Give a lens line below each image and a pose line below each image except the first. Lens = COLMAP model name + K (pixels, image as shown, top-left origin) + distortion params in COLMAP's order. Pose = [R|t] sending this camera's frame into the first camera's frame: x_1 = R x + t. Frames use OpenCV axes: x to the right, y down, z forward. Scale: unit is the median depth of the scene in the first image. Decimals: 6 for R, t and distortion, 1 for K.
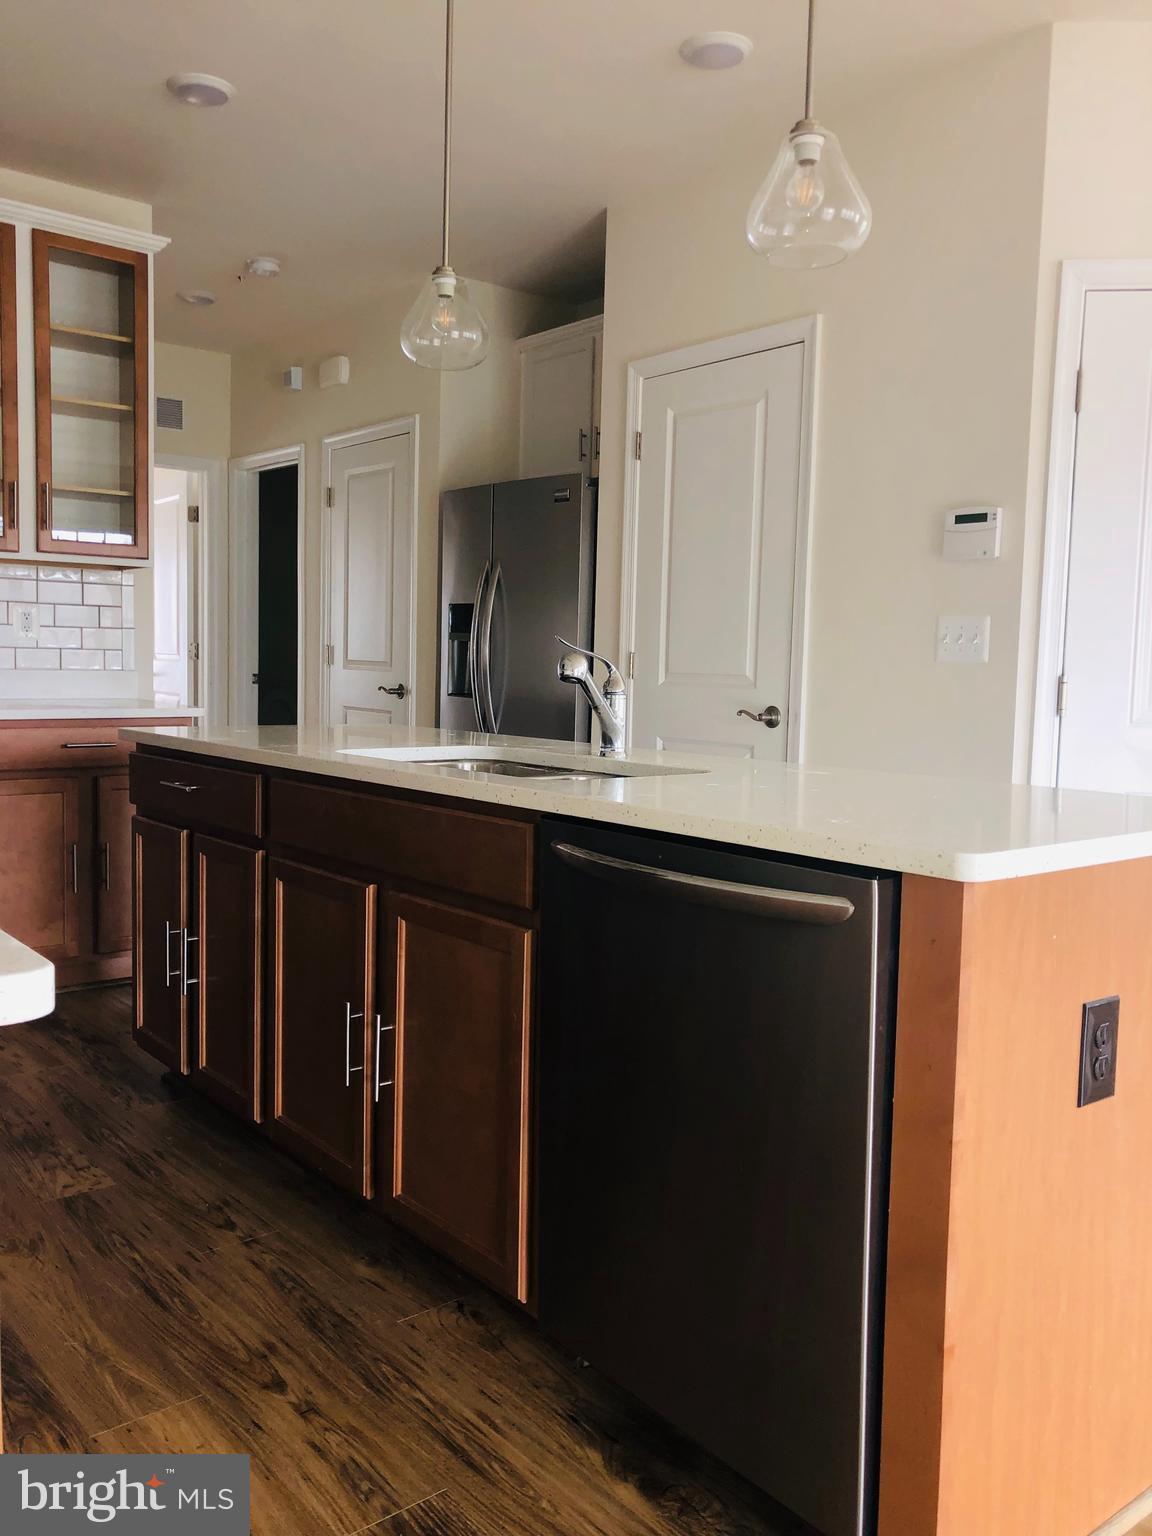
lens RADIAL K [[1261.5, 0, 572.5], [0, 1261.5, 762.7], [0, 0, 1]] dist [0.015757, 0.016462]
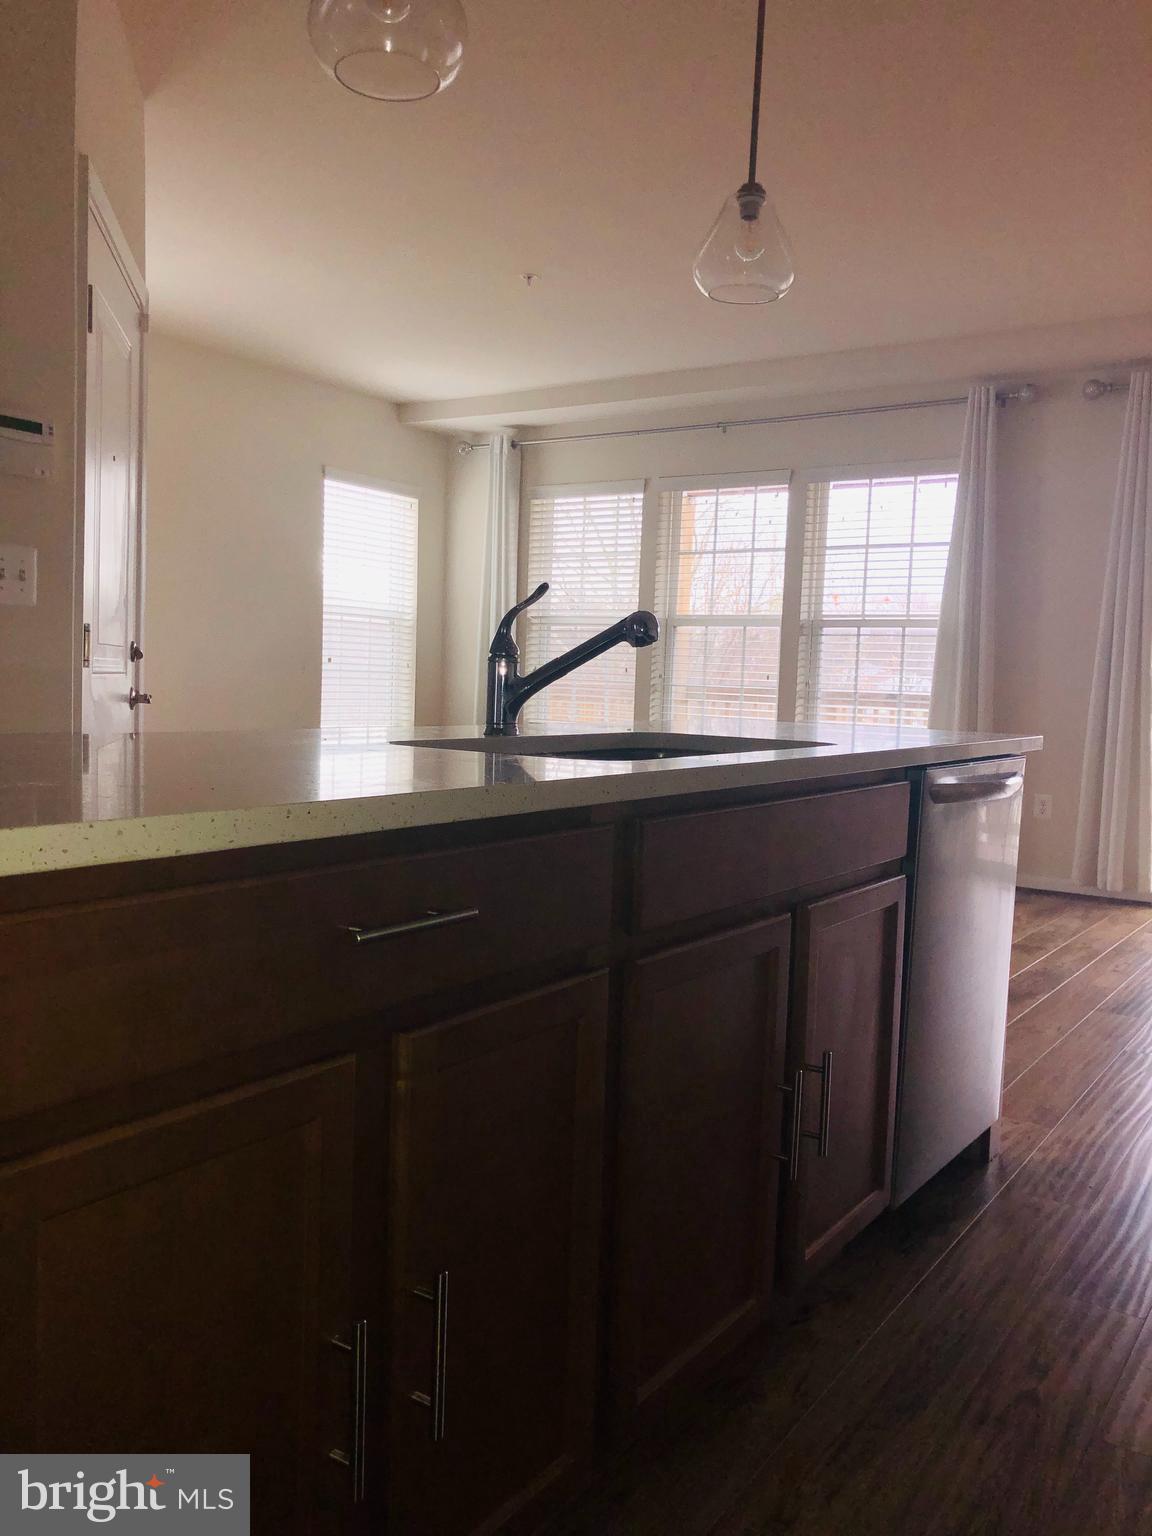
lens RADIAL K [[1261.5, 0, 572.5], [0, 1261.5, 762.7], [0, 0, 1]] dist [0.015757, 0.016462]
pose [[-0.288506, -0.101264, 0.952108, -0.936545], [0.033287, 0.992730, 0.115671, -0.099552], [-0.956899, 0.065065, -0.283038, 1.472430]]
